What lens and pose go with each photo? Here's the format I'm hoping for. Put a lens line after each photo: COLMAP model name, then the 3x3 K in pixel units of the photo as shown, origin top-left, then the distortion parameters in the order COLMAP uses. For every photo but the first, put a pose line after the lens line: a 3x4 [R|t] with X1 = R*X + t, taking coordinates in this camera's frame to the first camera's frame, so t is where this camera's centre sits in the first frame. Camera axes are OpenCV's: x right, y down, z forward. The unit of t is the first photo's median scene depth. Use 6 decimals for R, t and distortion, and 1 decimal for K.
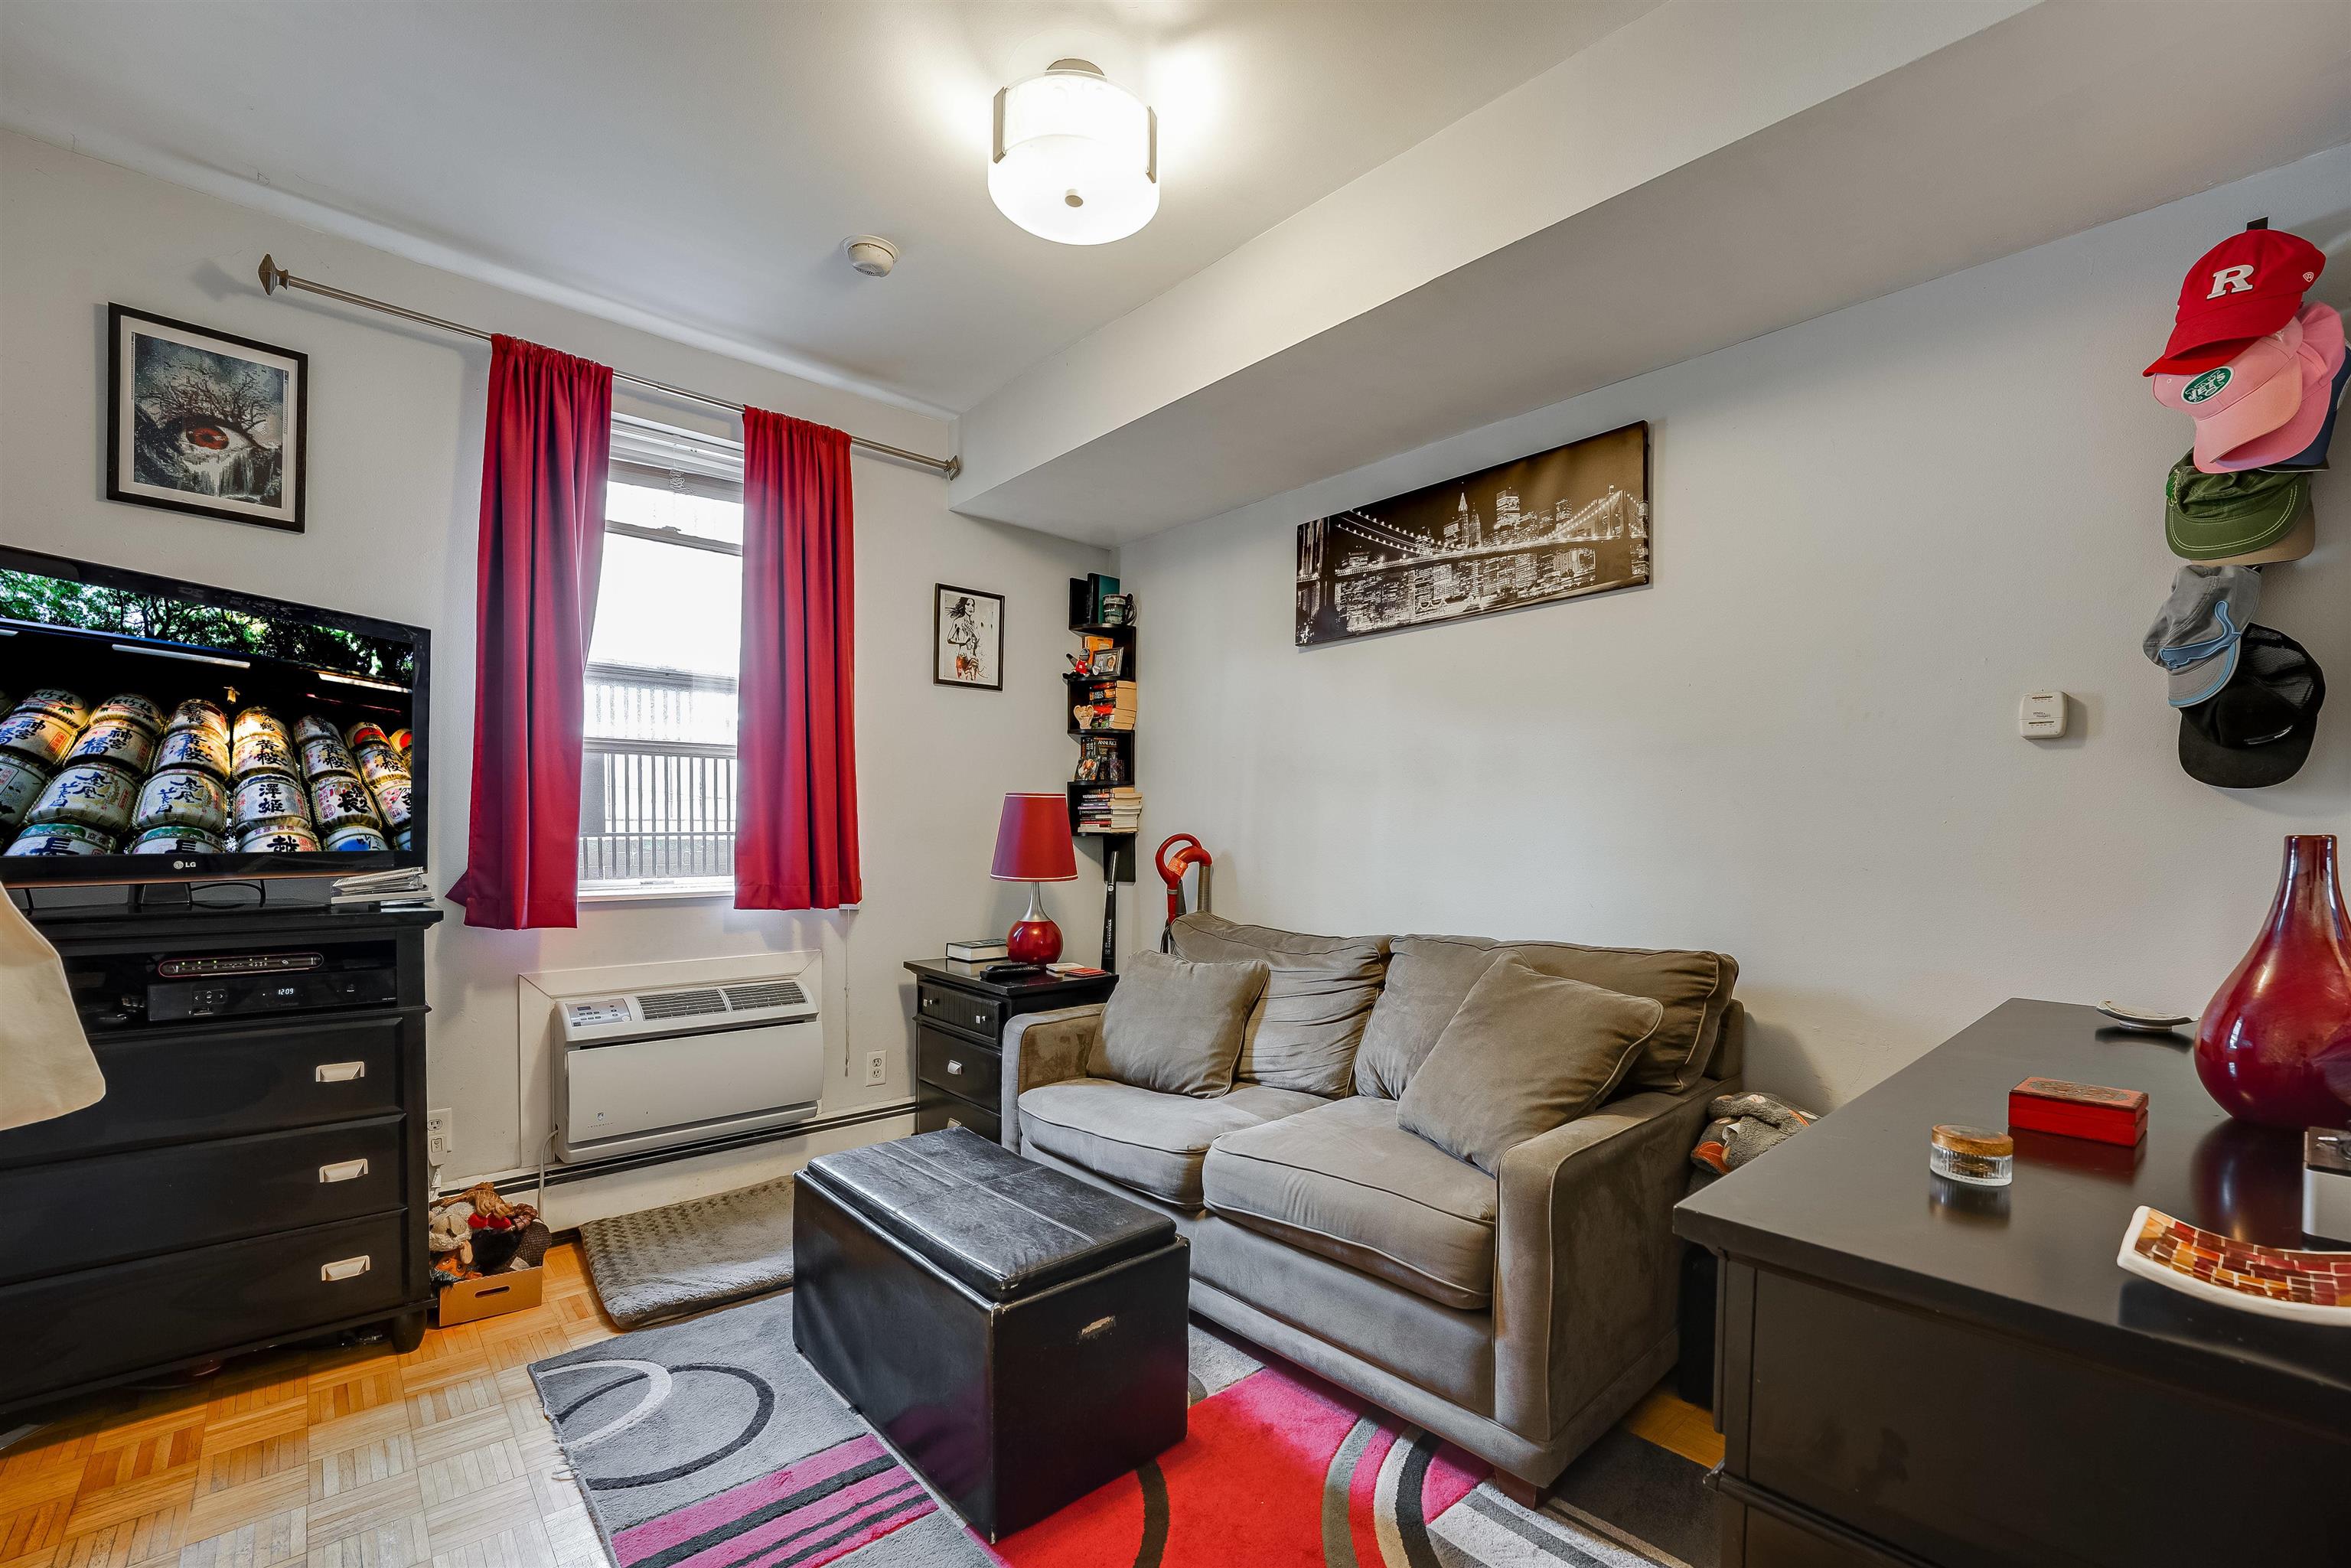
lens RADIAL K [[995.6, 0, 1198.2], [0, 995.6, 856.8], [0, 0, 1]] dist [-0.009593, 0.000156]
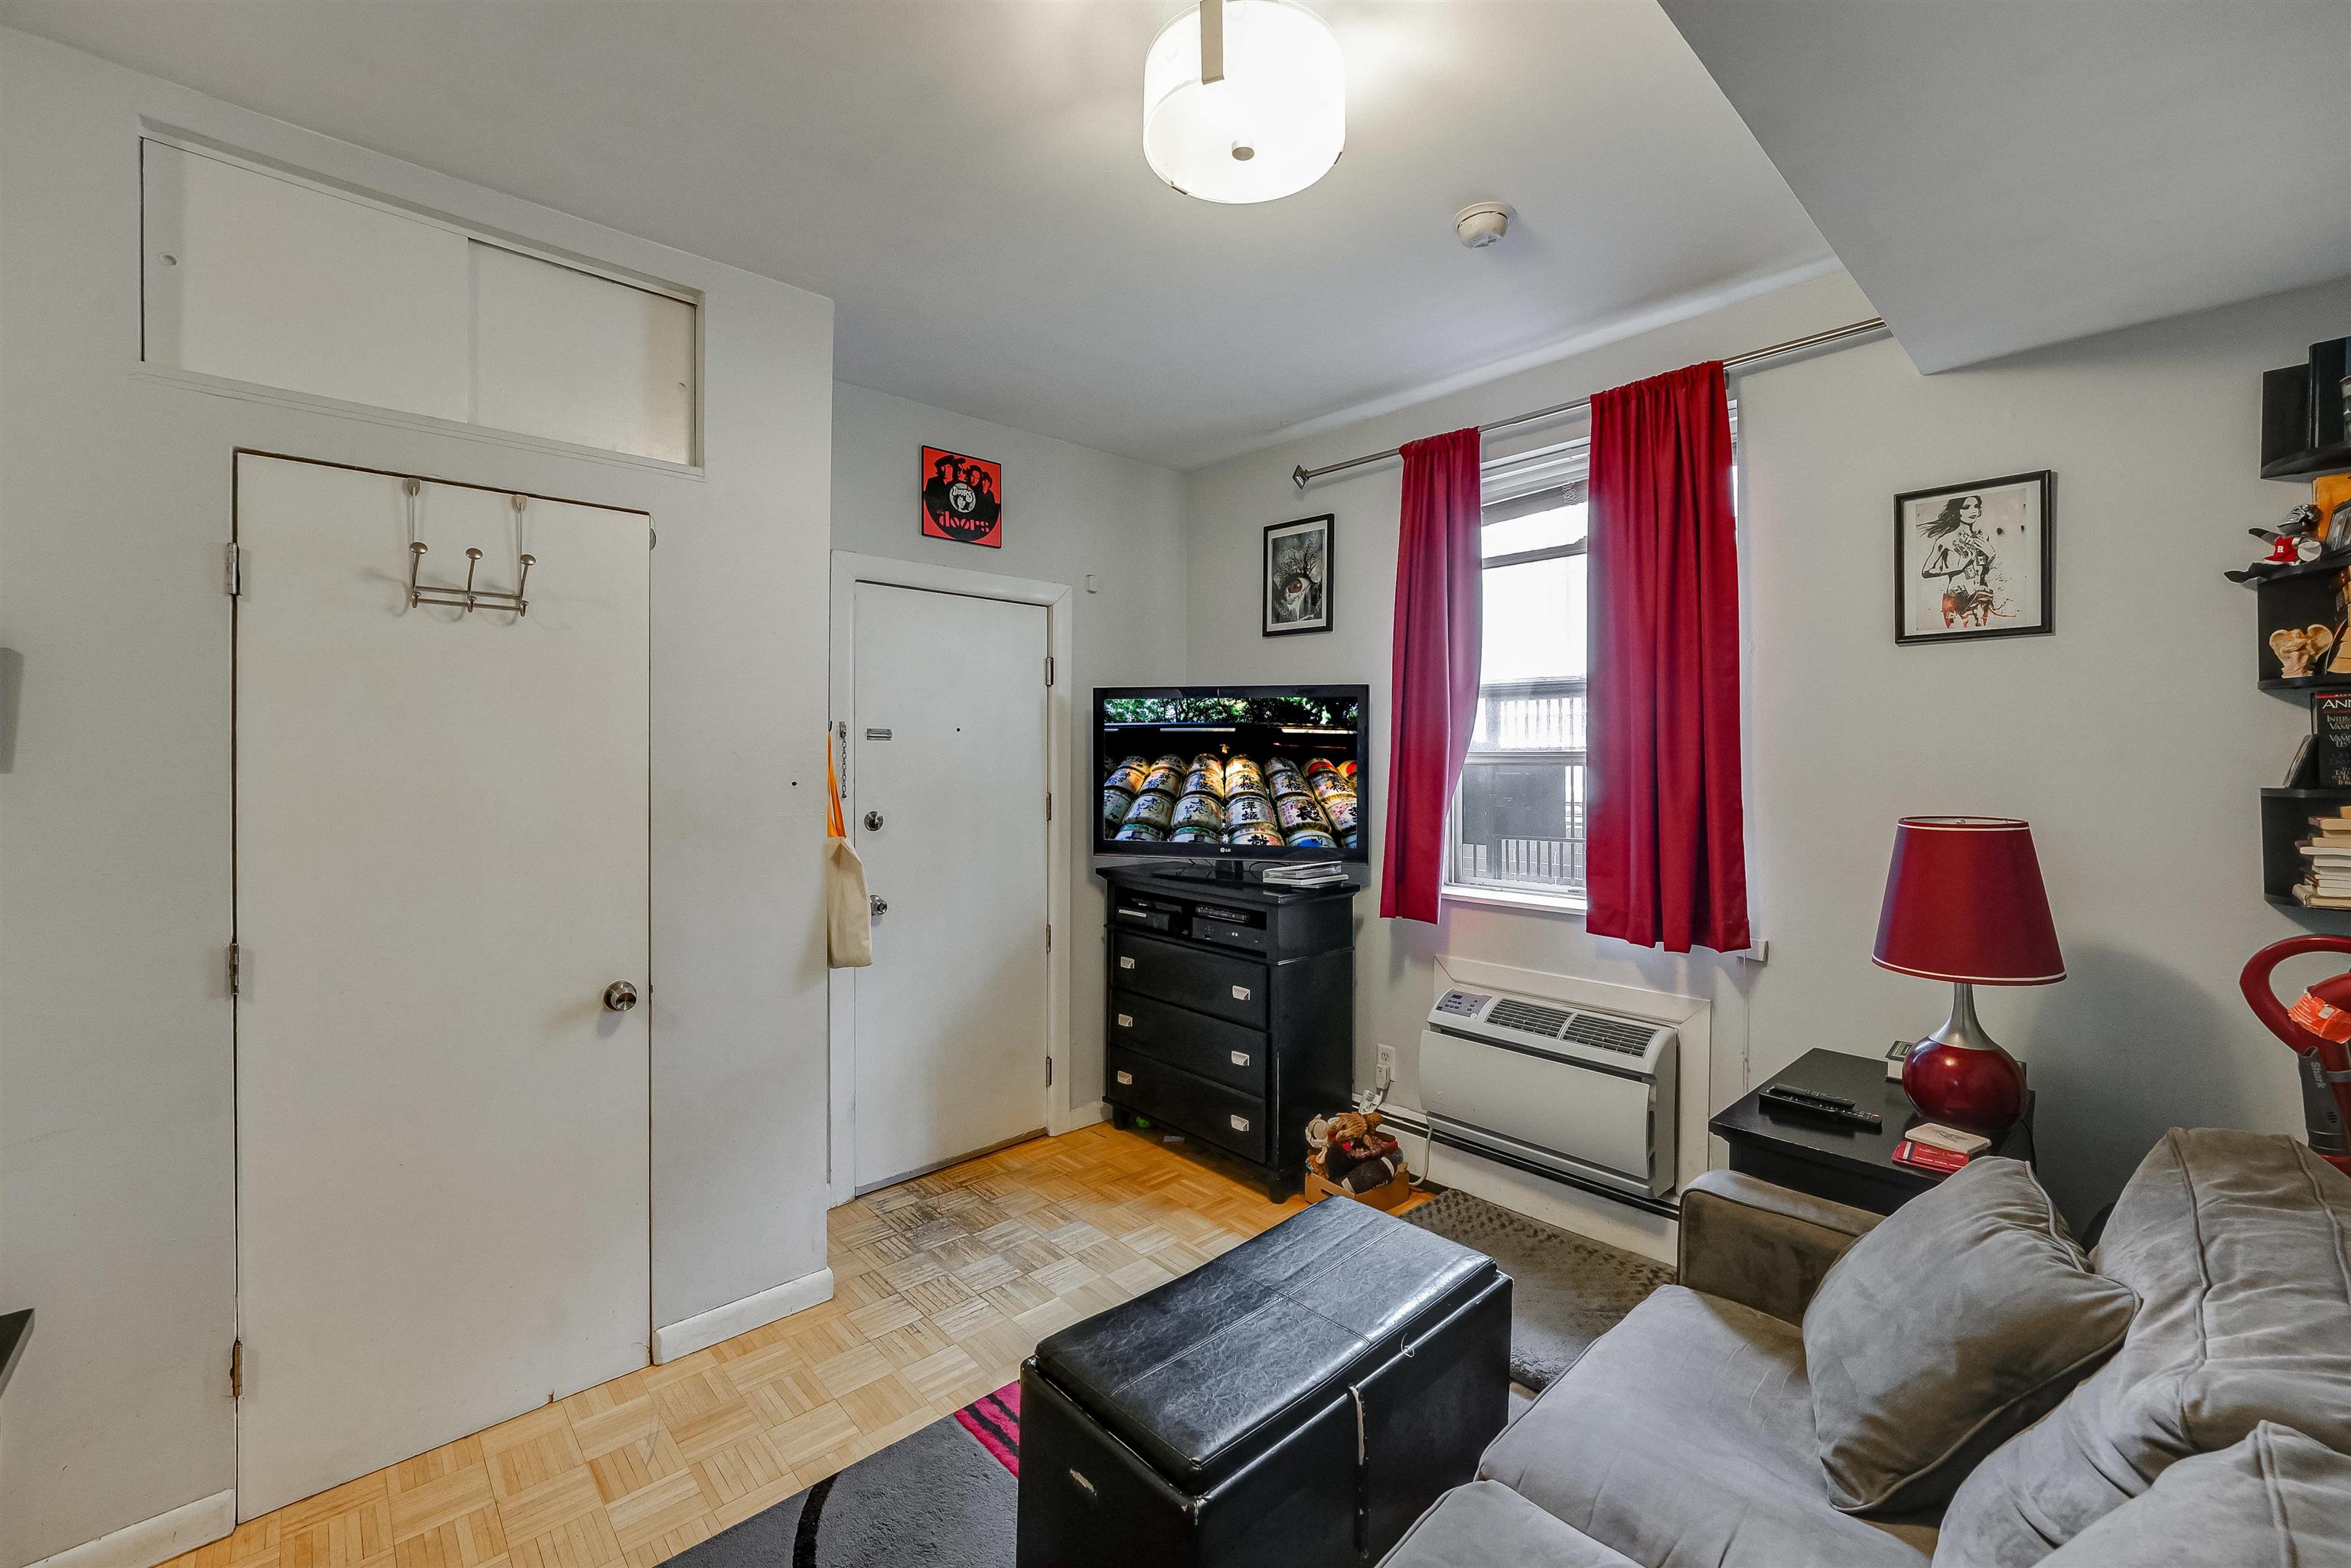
lens RADIAL K [[947.3, 0, 1184.2], [0, 947.3, 754.8], [0, 0, 1]] dist [-0.012182, 0.001978]
pose [[0.010737, -0.015109, -0.999828, 0.462487], [-0.033113, 0.999332, -0.015457, -0.096362], [0.999394, 0.033274, 0.010229, 0.670804]]
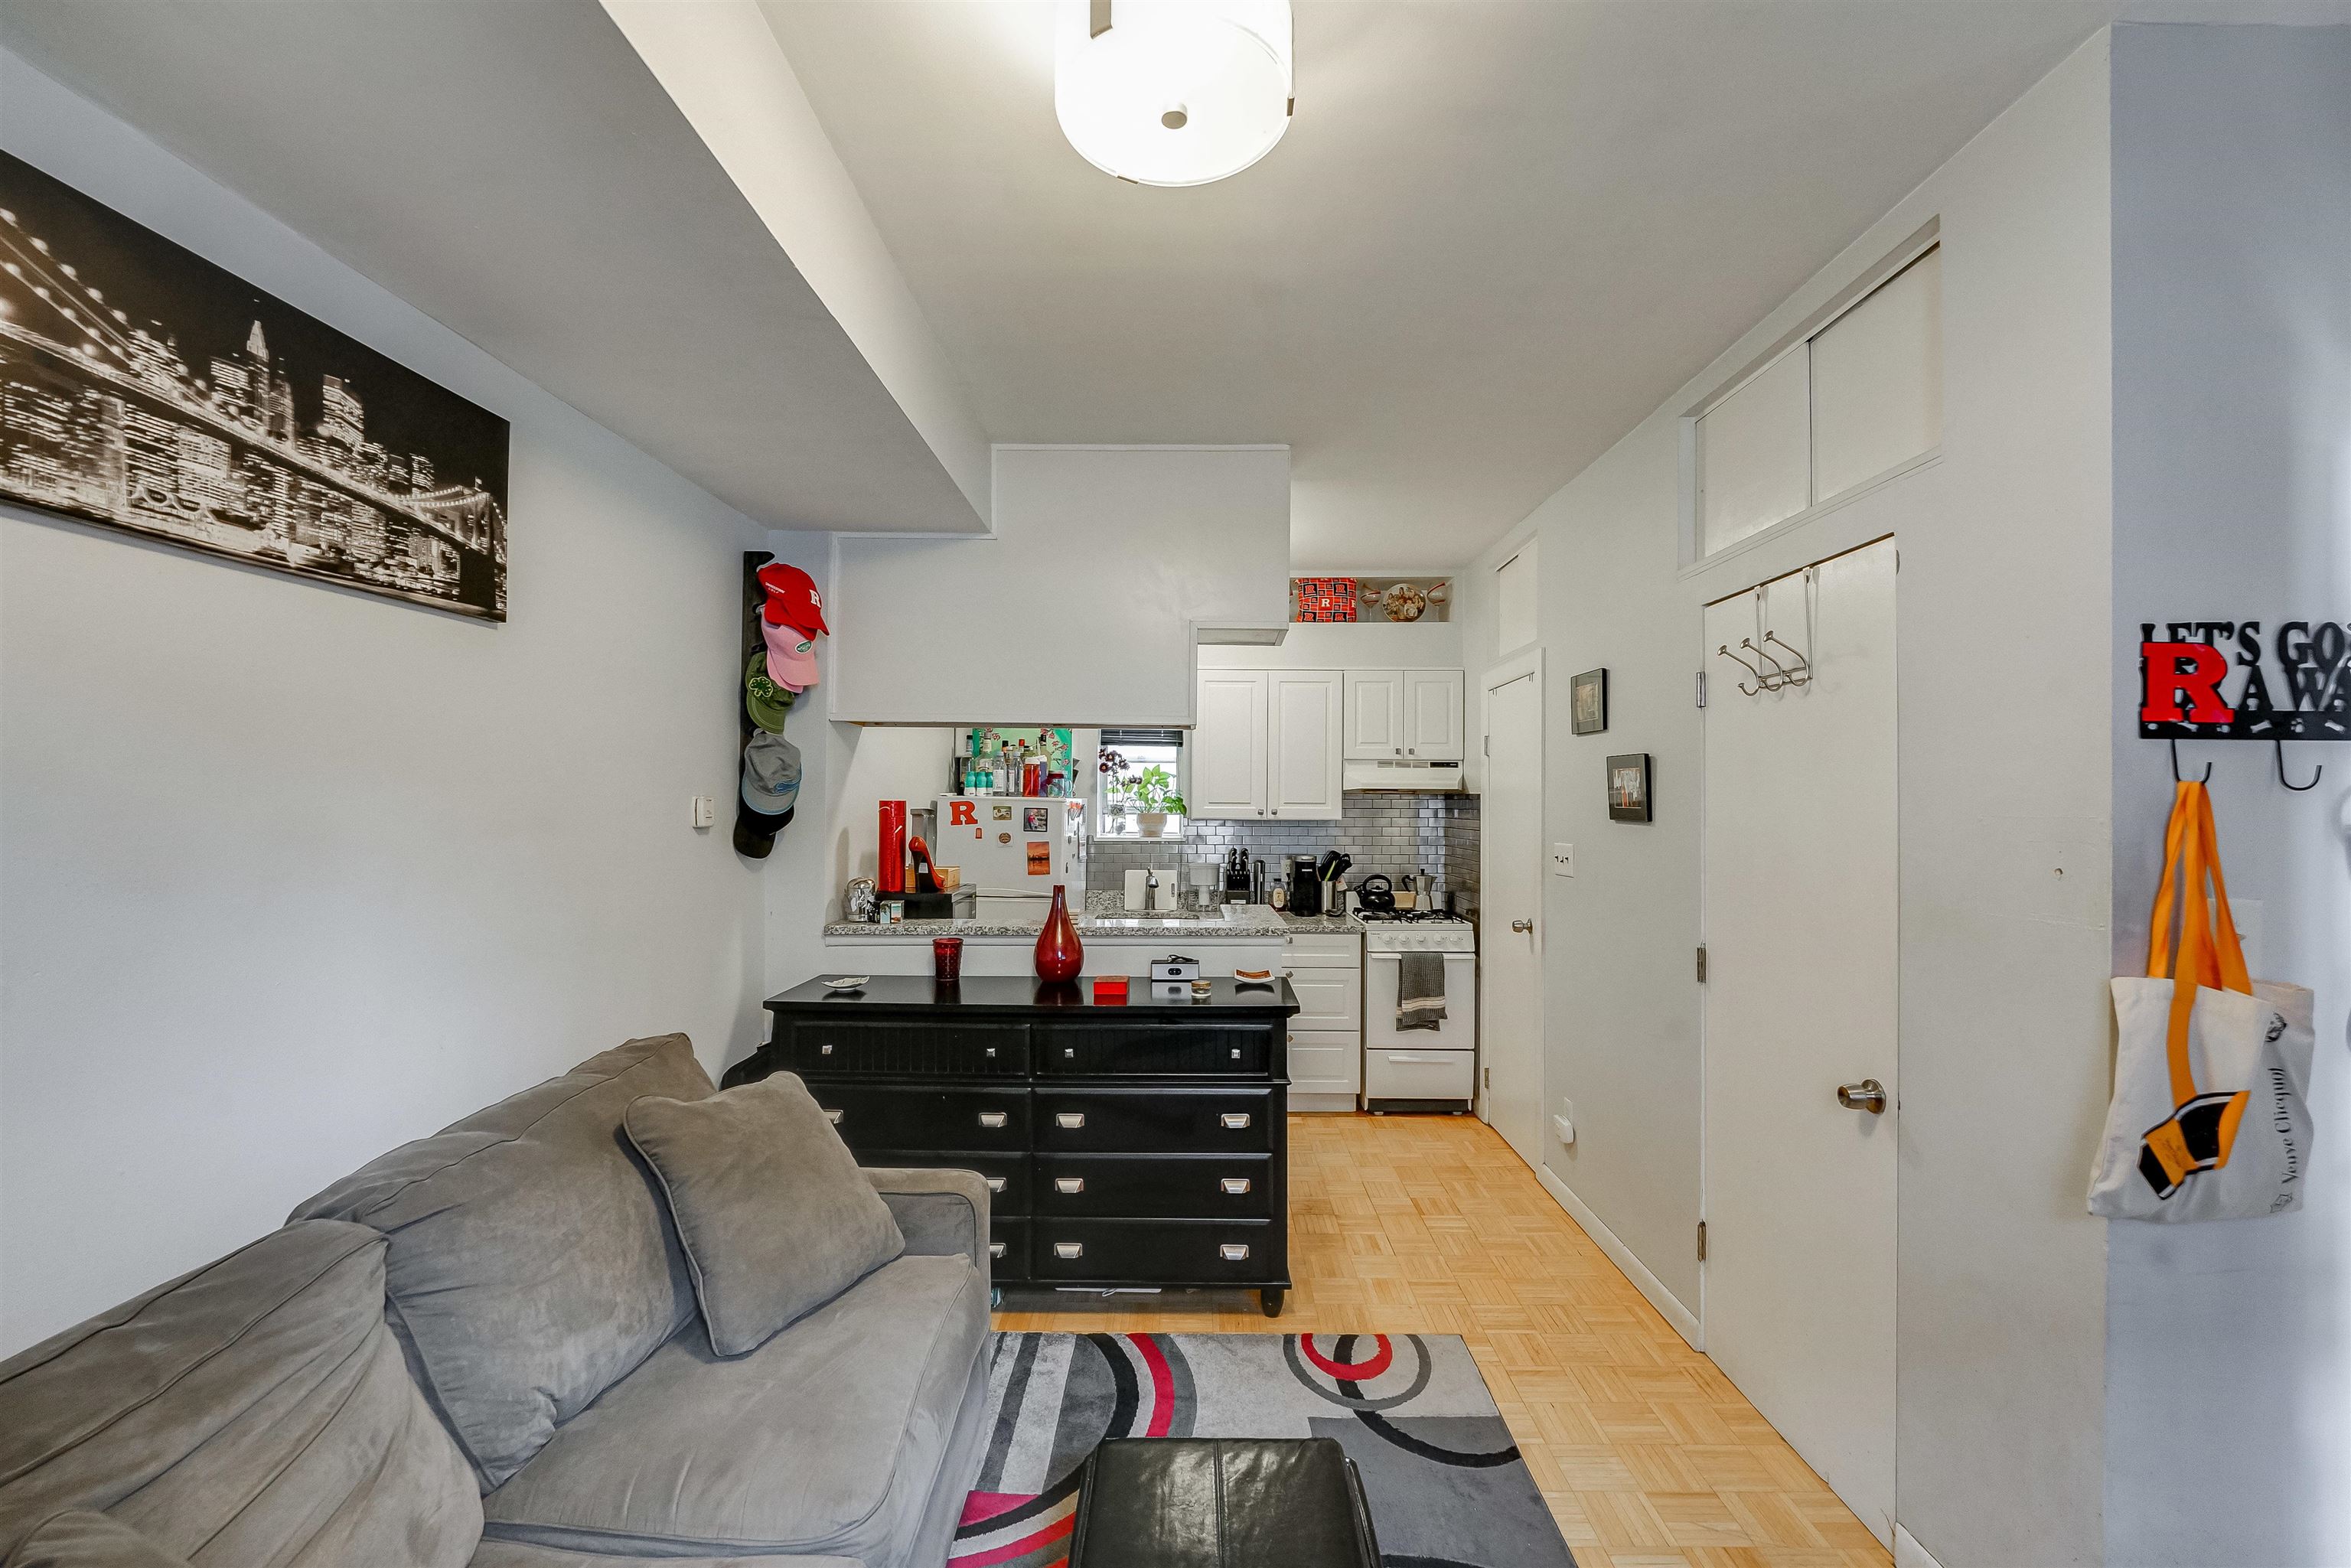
lens RADIAL K [[947.3, 0, 1187.1], [0, 947.3, 796.1], [0, 0, 1]] dist [-0.012182, 0.001978]
pose [[-0.735316, -0.009549, 0.677657, -0.417751], [0.008725, 0.999684, 0.023554, -0.131468], [-0.677668, 0.023233, -0.735001, 1.049554]]
